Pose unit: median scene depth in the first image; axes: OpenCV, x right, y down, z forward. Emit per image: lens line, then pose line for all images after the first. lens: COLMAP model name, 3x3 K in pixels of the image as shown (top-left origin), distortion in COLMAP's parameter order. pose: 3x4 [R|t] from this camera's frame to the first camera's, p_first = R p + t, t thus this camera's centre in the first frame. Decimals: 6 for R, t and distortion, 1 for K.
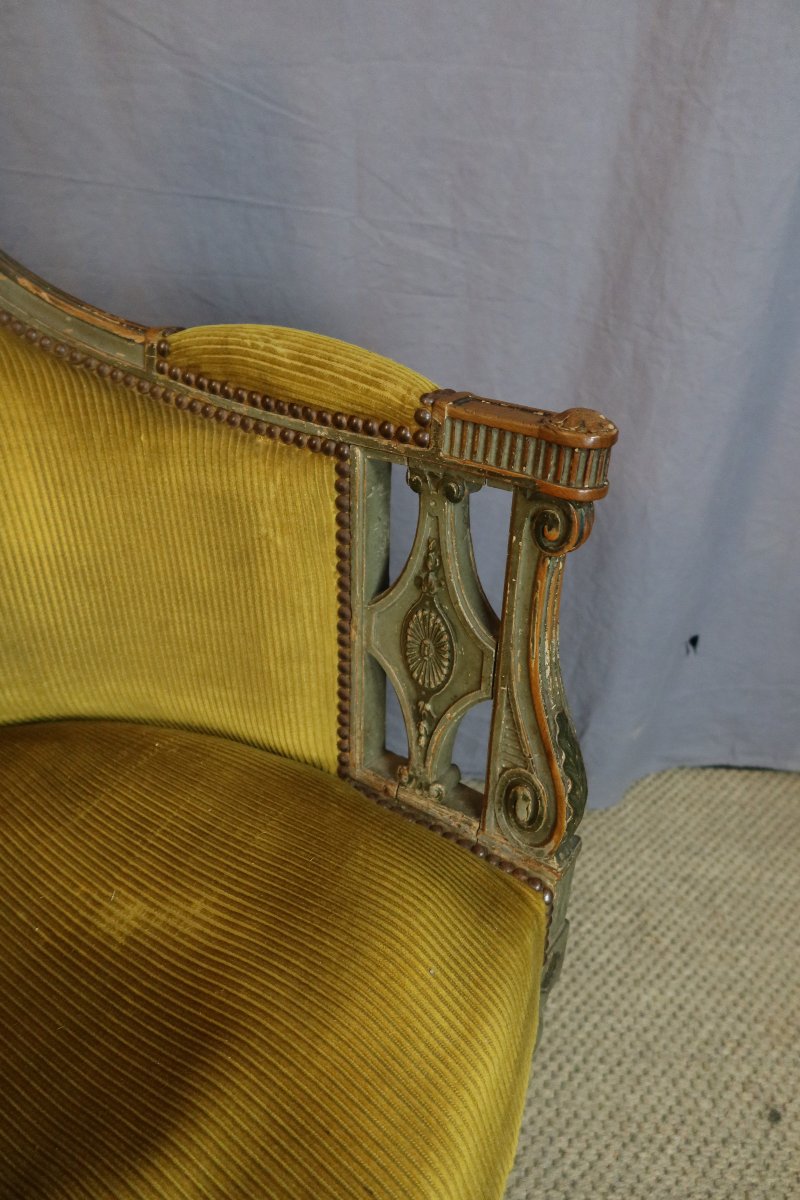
lens RADIAL K [[815.1, 0, 400.0], [0, 815.1, 600.0], [0, 0, 1]] dist [-0.031314, 0.001722]
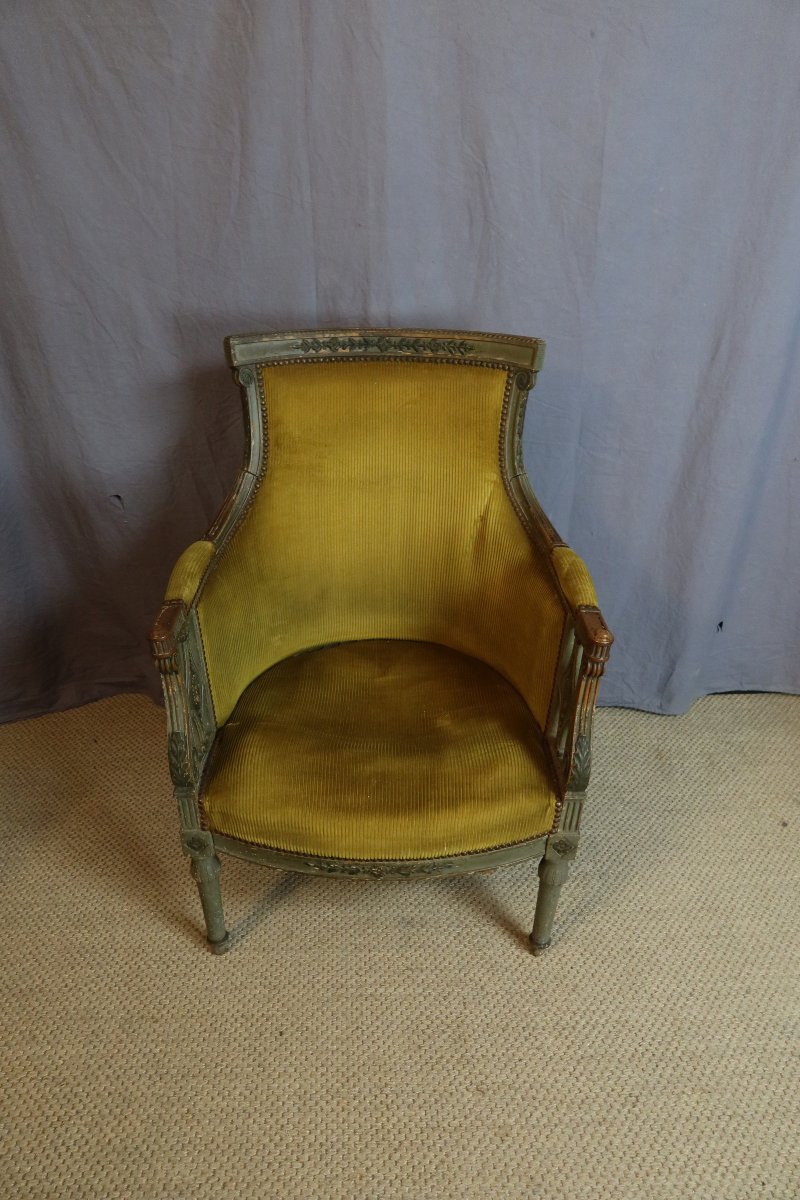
lens RADIAL K [[815.1, 0, 400.0], [0, 815.1, 600.0], [0, 0, 1]] dist [-0.031314, 0.001722]
pose [[0.995853, -0.062045, 0.066541, -0.688935], [0.064104, 0.997514, -0.029267, -0.002029], [-0.064560, 0.033411, 0.997354, -1.168253]]
